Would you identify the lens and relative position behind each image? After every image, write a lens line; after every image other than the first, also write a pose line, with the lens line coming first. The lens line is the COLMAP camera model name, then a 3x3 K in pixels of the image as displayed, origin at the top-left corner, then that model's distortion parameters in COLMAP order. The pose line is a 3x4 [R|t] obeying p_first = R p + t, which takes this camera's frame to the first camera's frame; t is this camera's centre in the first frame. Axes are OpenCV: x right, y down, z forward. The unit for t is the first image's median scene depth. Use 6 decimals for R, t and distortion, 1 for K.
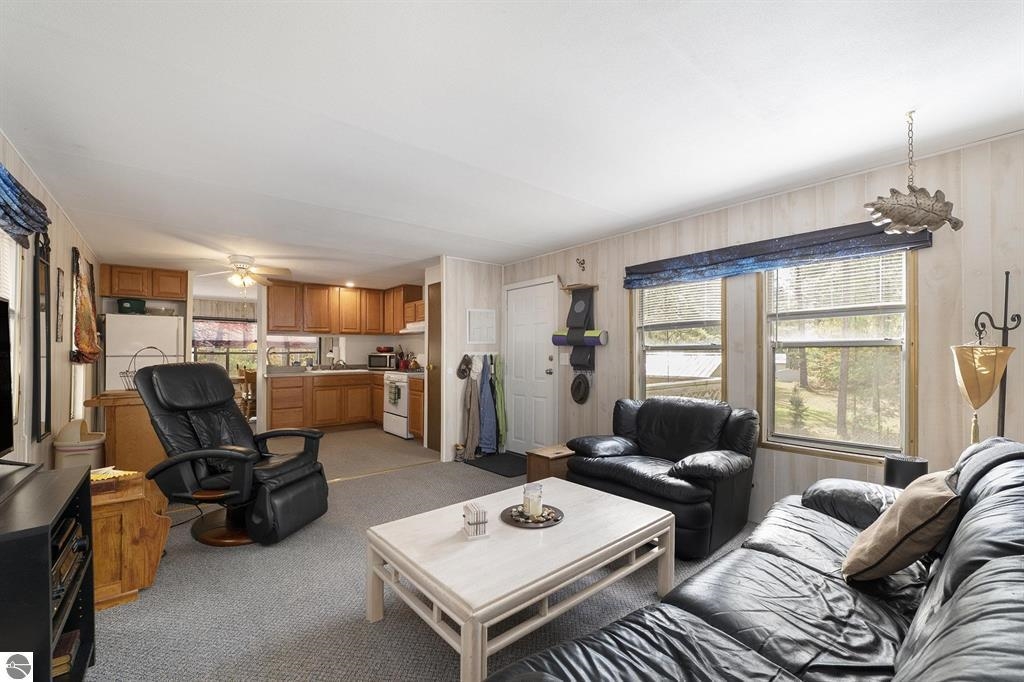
lens RADIAL K [[406.8, 0, 516.7], [0, 406.8, 358.5], [0, 0, 1]] dist [-0.018590, 0.000045]
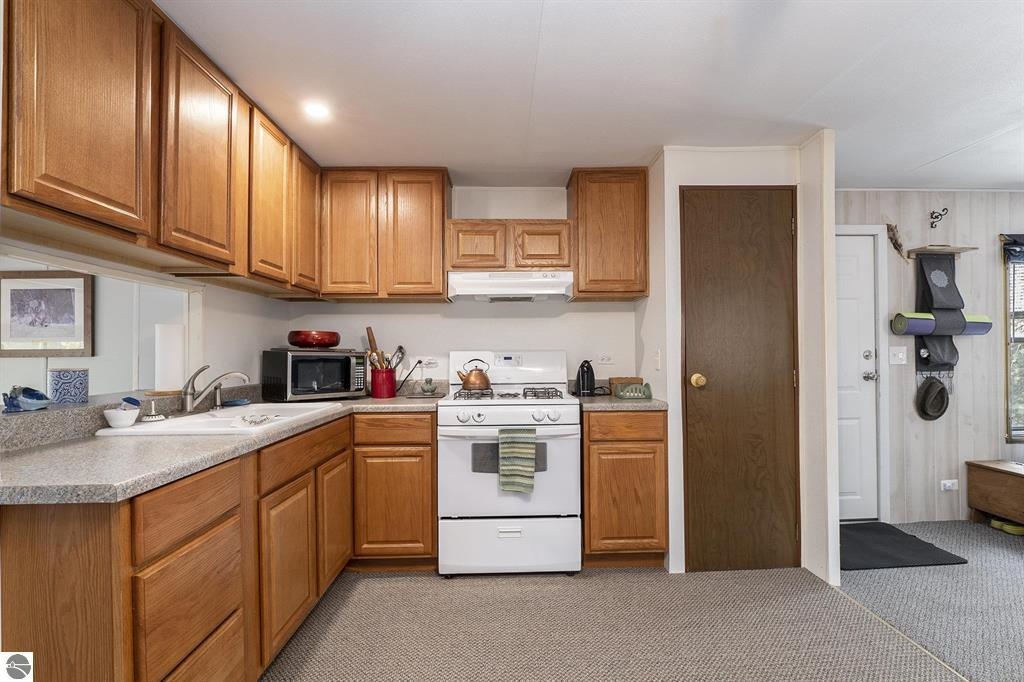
lens RADIAL K [[482.2, 0, 518.9], [0, 482.2, 345.9], [0, 0, 1]] dist [-0.005357, -0.000023]
pose [[0.620486, 0.008060, 0.784176, -0.601878], [0.016221, 0.999601, -0.023109, -0.004253], [-0.784050, 0.027059, 0.620108, 0.687112]]
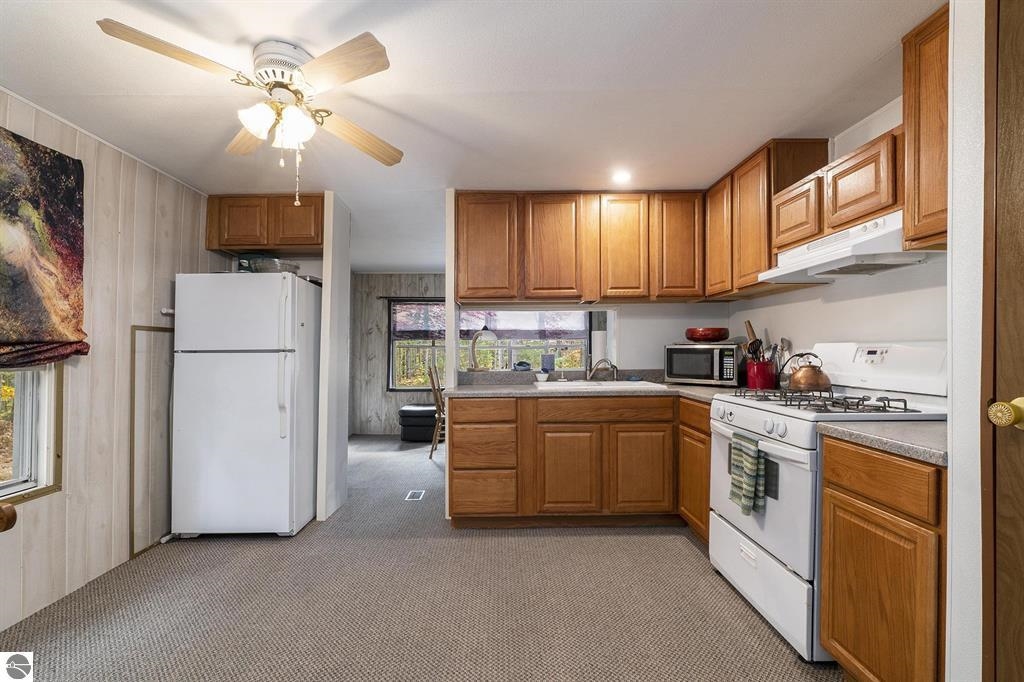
lens RADIAL K [[439.1, 0, 511.6], [0, 439.1, 351.4], [0, 0, 1]] dist [0.003222, 0.000362]
pose [[0.766348, -0.004879, -0.642407, -0.213184], [-0.001794, 0.999951, -0.009735, -0.000464], [0.642423, 0.008613, 0.766302, 0.595656]]
